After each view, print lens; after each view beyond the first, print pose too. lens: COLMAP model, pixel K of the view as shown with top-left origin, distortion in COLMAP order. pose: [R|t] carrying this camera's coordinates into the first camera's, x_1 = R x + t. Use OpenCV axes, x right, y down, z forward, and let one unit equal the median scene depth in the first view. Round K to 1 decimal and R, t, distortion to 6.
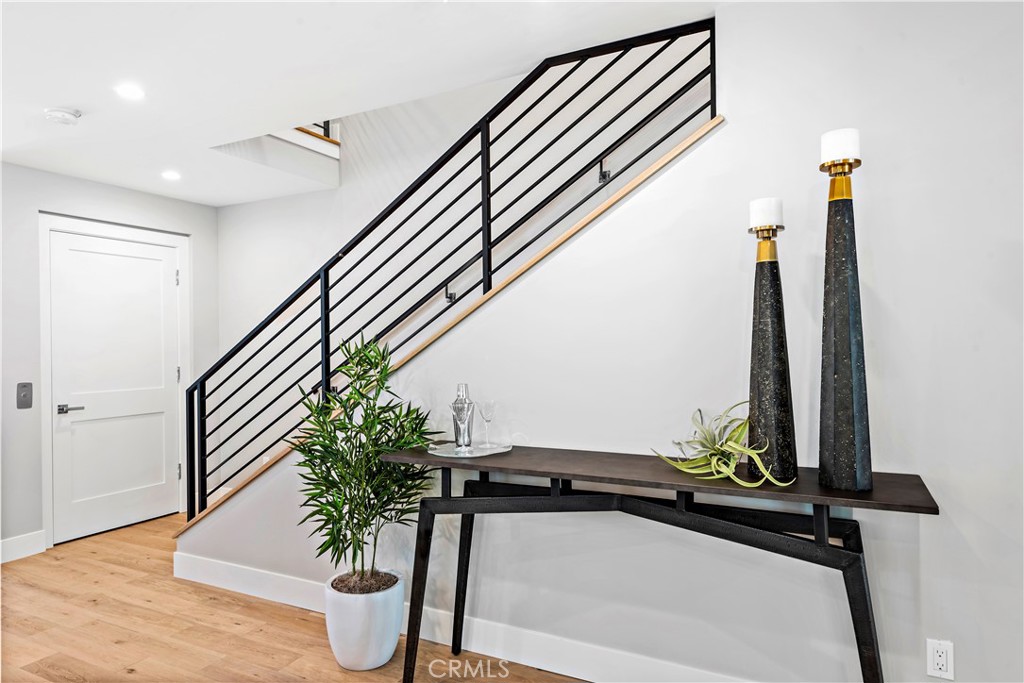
lens RADIAL K [[638.6, 0, 507.1], [0, 638.6, 338.3], [0, 0, 1]] dist [0.032499, -0.000230]
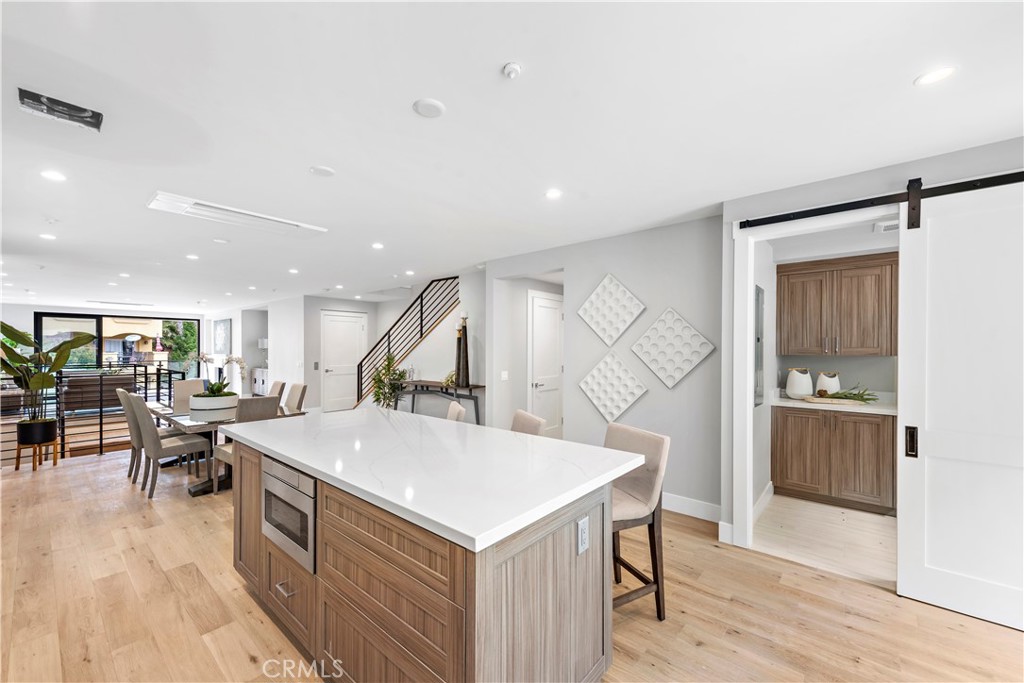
lens RADIAL K [[409.2, 0, 507.4], [0, 409.2, 347.0], [0, 0, 1]] dist [0.014393, -0.003626]
pose [[0.975886, 0.011412, -0.217981, 1.037105], [-0.009343, 0.999901, 0.010521, -0.063522], [0.218080, -0.008231, 0.975896, -1.300925]]
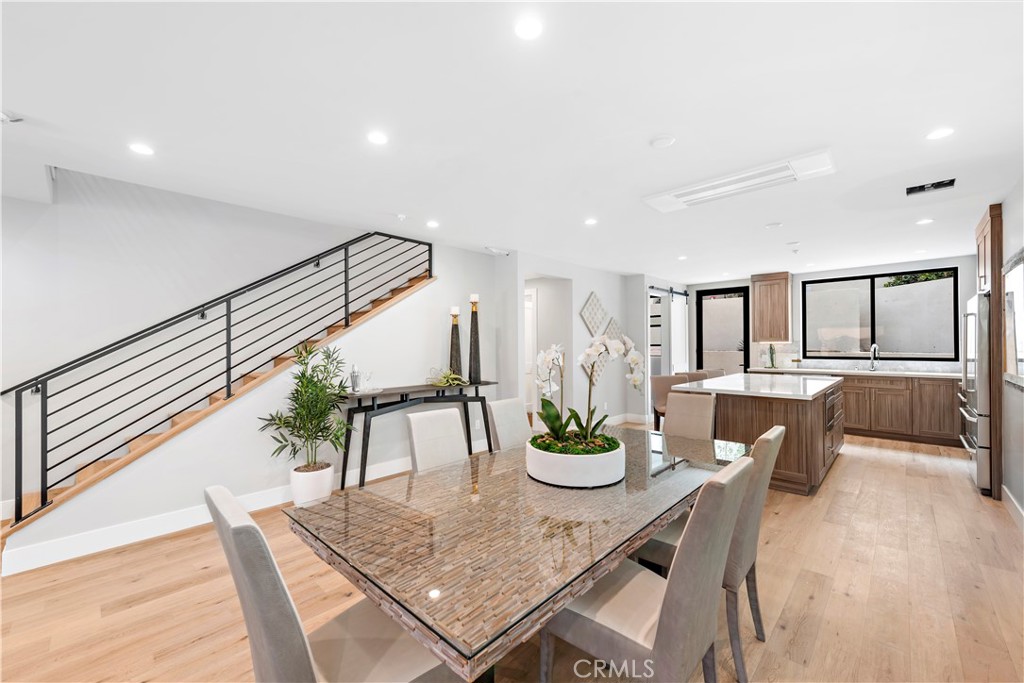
lens RADIAL K [[409.2, 0, 511.7], [0, 409.2, 343.0], [0, 0, 1]] dist [0.014393, -0.003626]
pose [[0.255054, 0.015757, 0.966798, -1.332098], [-0.007439, 0.999870, -0.014334, 0.011331], [-0.966898, -0.003536, 0.255138, 0.097187]]
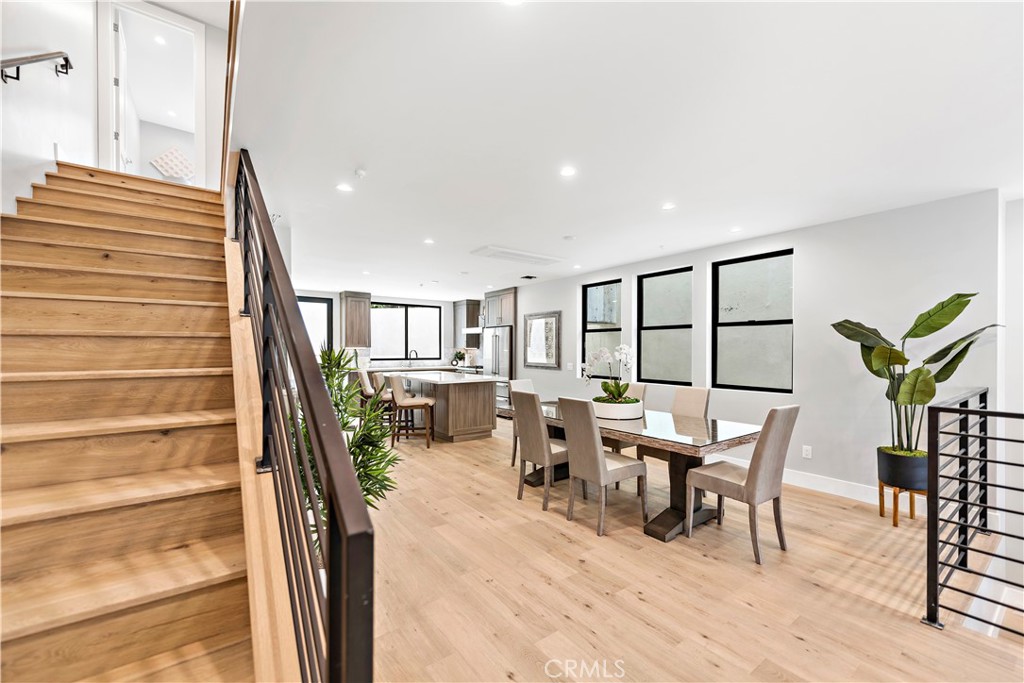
lens RADIAL K [[409.2, 0, 510.6], [0, 409.2, 348.3], [0, 0, 1]] dist [0.014393, -0.003626]
pose [[-0.903238, 0.008045, 0.429065, -0.849841], [0.000294, 0.999836, -0.018128, 0.019636], [-0.429140, -0.016247, -0.903092, 1.559141]]
